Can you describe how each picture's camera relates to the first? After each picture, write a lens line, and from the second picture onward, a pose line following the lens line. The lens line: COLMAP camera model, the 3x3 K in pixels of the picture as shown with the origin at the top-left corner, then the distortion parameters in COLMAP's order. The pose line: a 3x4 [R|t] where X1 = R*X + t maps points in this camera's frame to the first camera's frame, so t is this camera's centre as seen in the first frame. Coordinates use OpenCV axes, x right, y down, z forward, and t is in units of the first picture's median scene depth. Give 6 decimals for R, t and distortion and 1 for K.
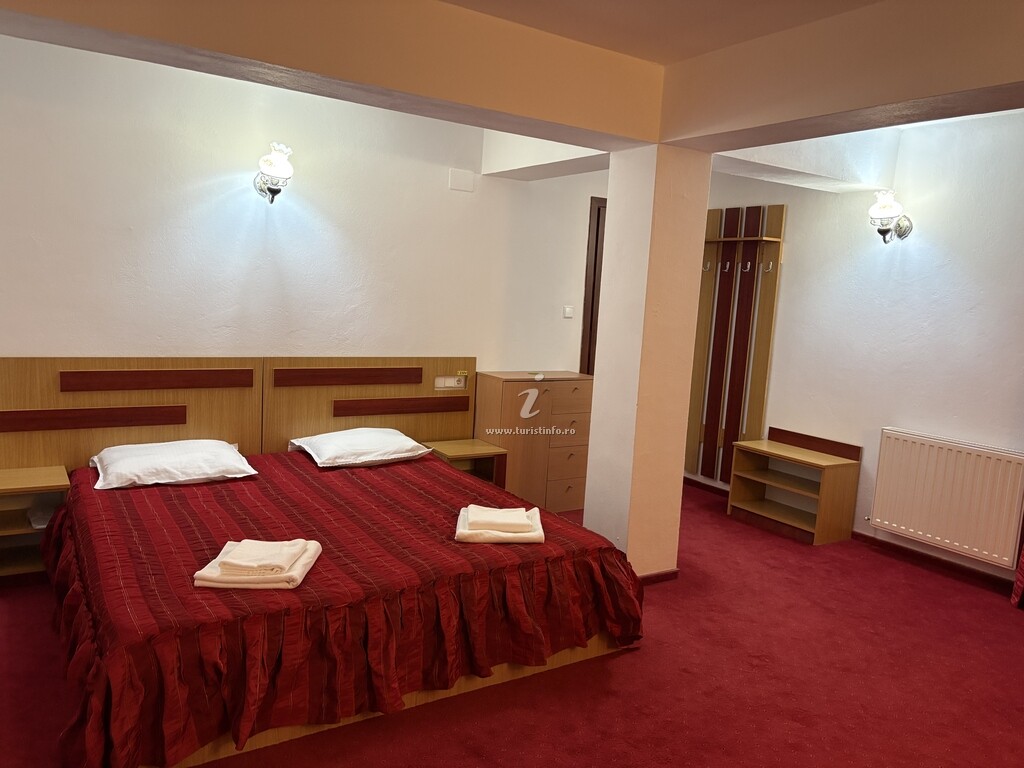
lens RADIAL K [[764.8, 0, 510.1], [0, 764.8, 377.8], [0, 0, 1]] dist [0.025351, -0.001254]
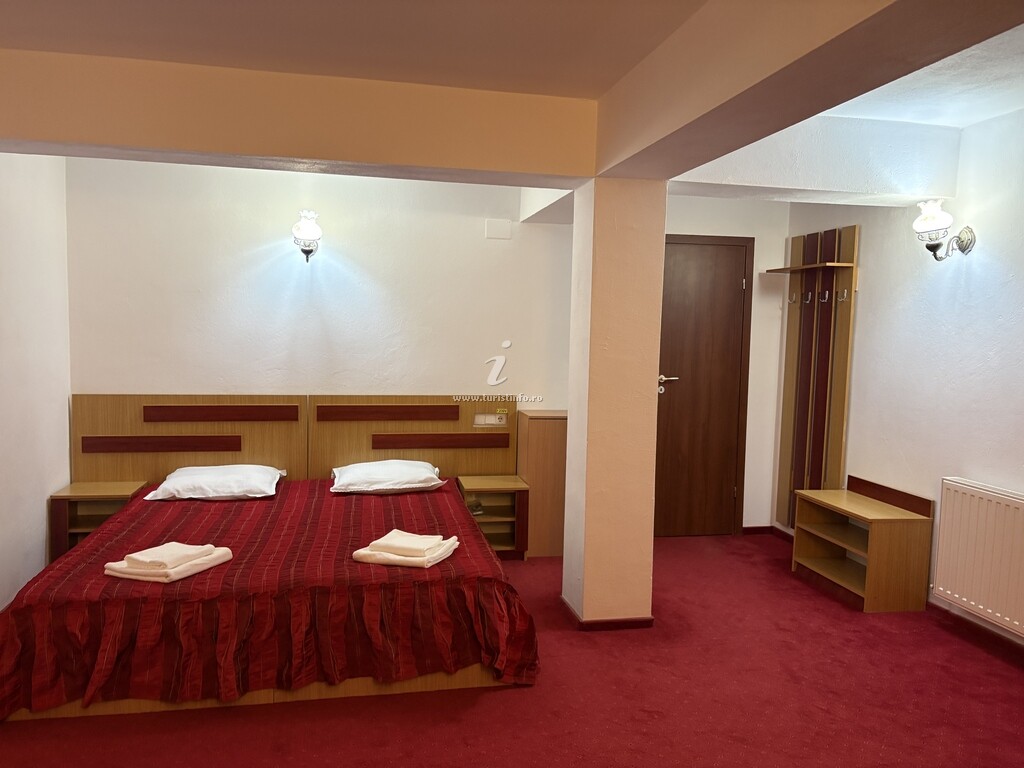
lens RADIAL K [[761.2, 0, 511.6], [0, 761.2, 385.5], [0, 0, 1]] dist [0.023325, -0.002260]
pose [[0.931532, -0.008170, -0.363568, 0.398681], [-0.011934, 0.998522, -0.053017, 0.016621], [0.363464, 0.053726, 0.930058, 0.048863]]
